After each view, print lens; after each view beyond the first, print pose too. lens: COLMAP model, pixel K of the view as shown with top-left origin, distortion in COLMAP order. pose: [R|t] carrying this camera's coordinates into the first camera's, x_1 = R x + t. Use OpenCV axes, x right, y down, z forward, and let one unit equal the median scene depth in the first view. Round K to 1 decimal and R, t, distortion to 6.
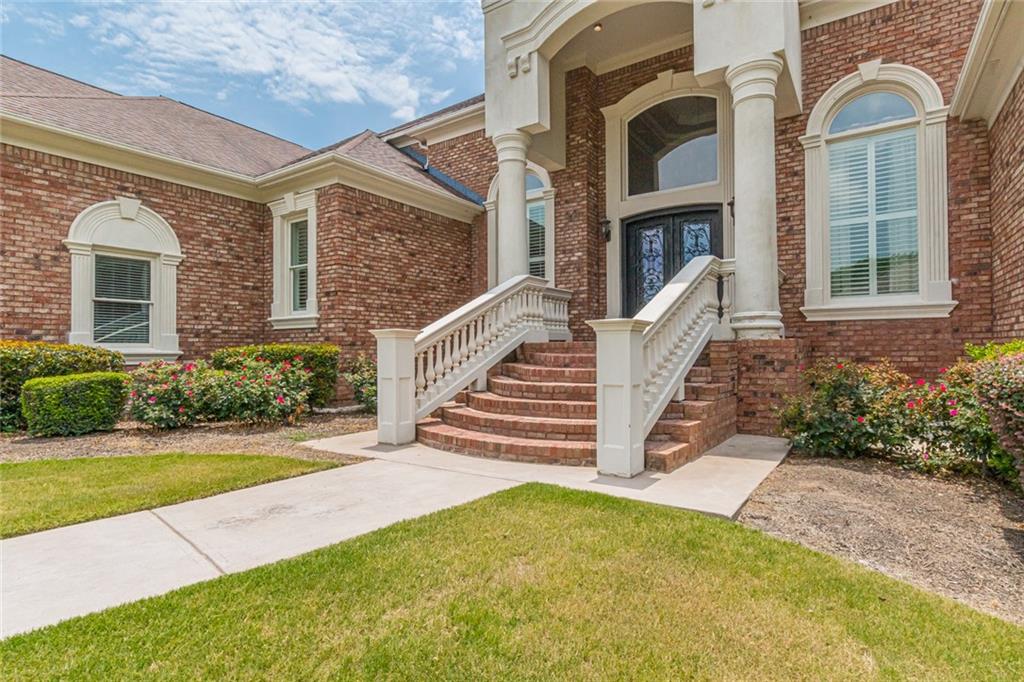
lens RADIAL K [[518.5, 0, 512.0], [0, 518.5, 341.0], [0, 0, 1]] dist [0.003288, 0.000493]
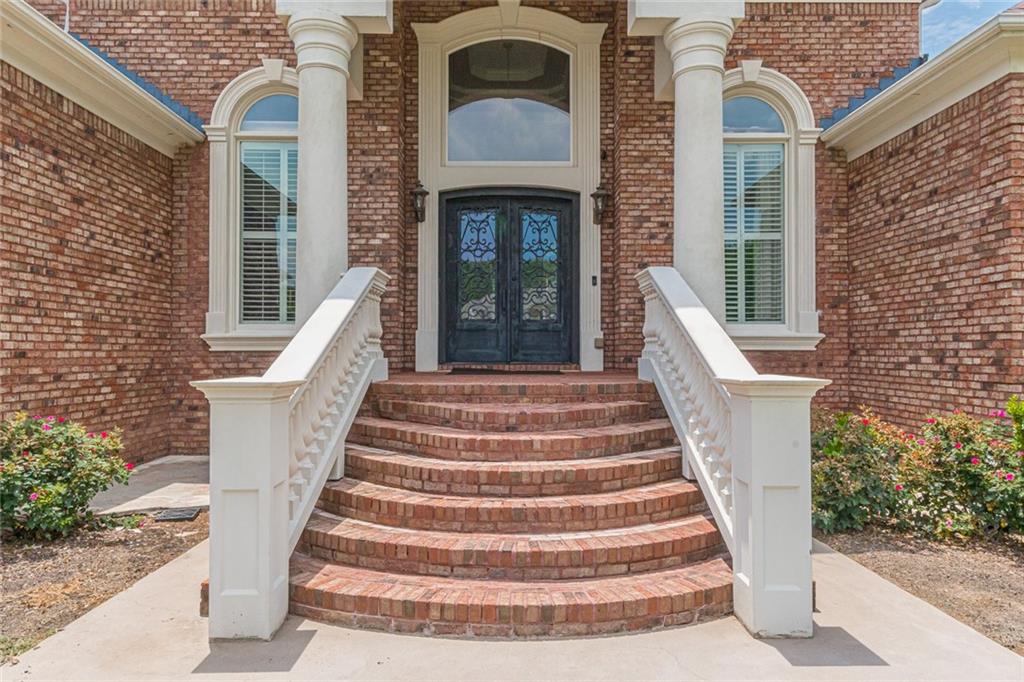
lens RADIAL K [[657.1, 0, 512.0], [0, 657.1, 341.0], [0, 0, 1]] dist [0.013339, -0.000012]
pose [[0.820158, 0.017340, 0.571874, -0.261702], [-0.015343, 0.999848, -0.008312, -0.038201], [-0.571931, -0.001957, 0.820299, 0.281961]]
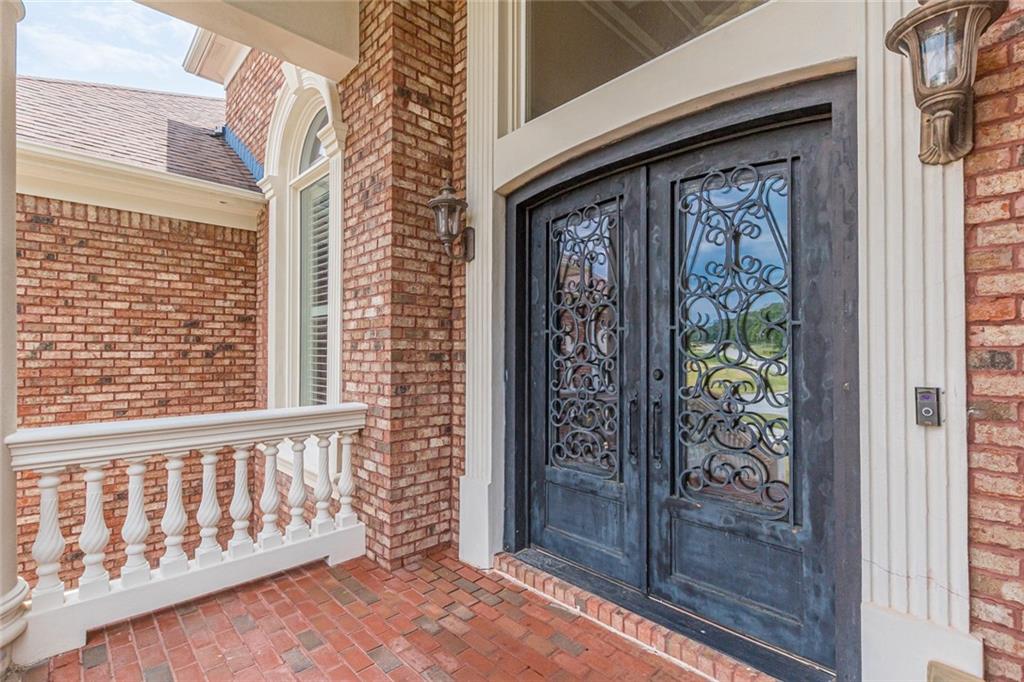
lens RADIAL K [[477.7, 0, 512.0], [0, 477.7, 341.0], [0, 0, 1]] dist [0.002800, 0.000210]
pose [[0.976661, 0.002760, -0.214769, 0.353081], [-0.004204, 0.999972, -0.006267, -0.173022], [0.214746, 0.007023, 0.976645, 0.880484]]
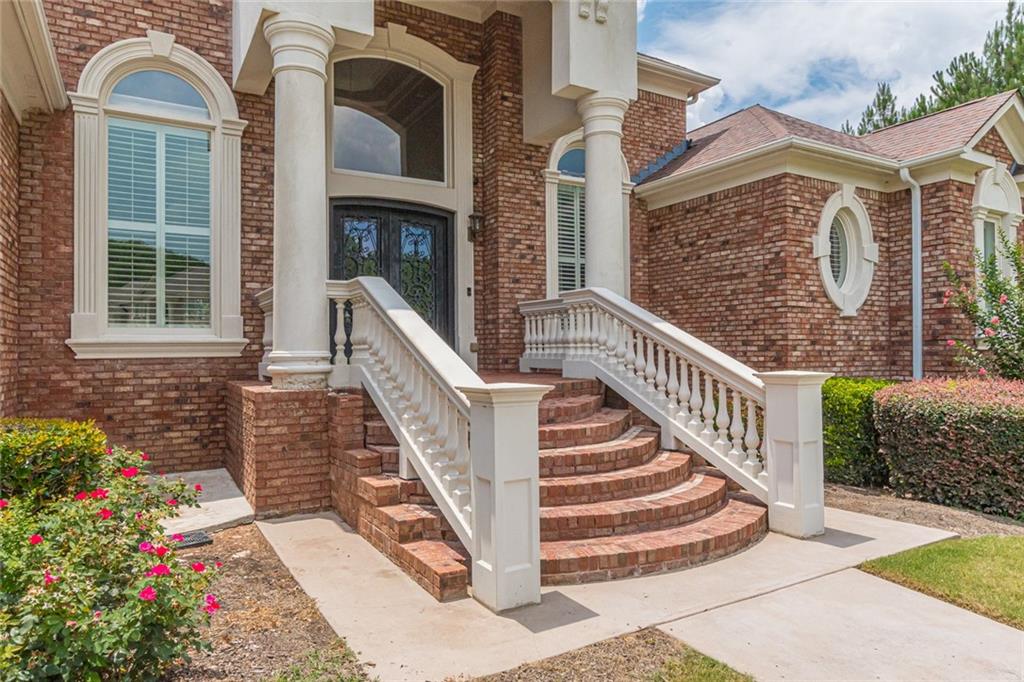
lens RADIAL K [[643.3, 0, 512.0], [0, 643.3, 341.0], [0, 0, 1]] dist [-0.001477, -0.000673]
pose [[0.432446, 0.017583, 0.901488, -0.573982], [-0.008946, 0.999844, -0.015210, -0.039836], [-0.901615, -0.001487, 0.432536, 0.506874]]
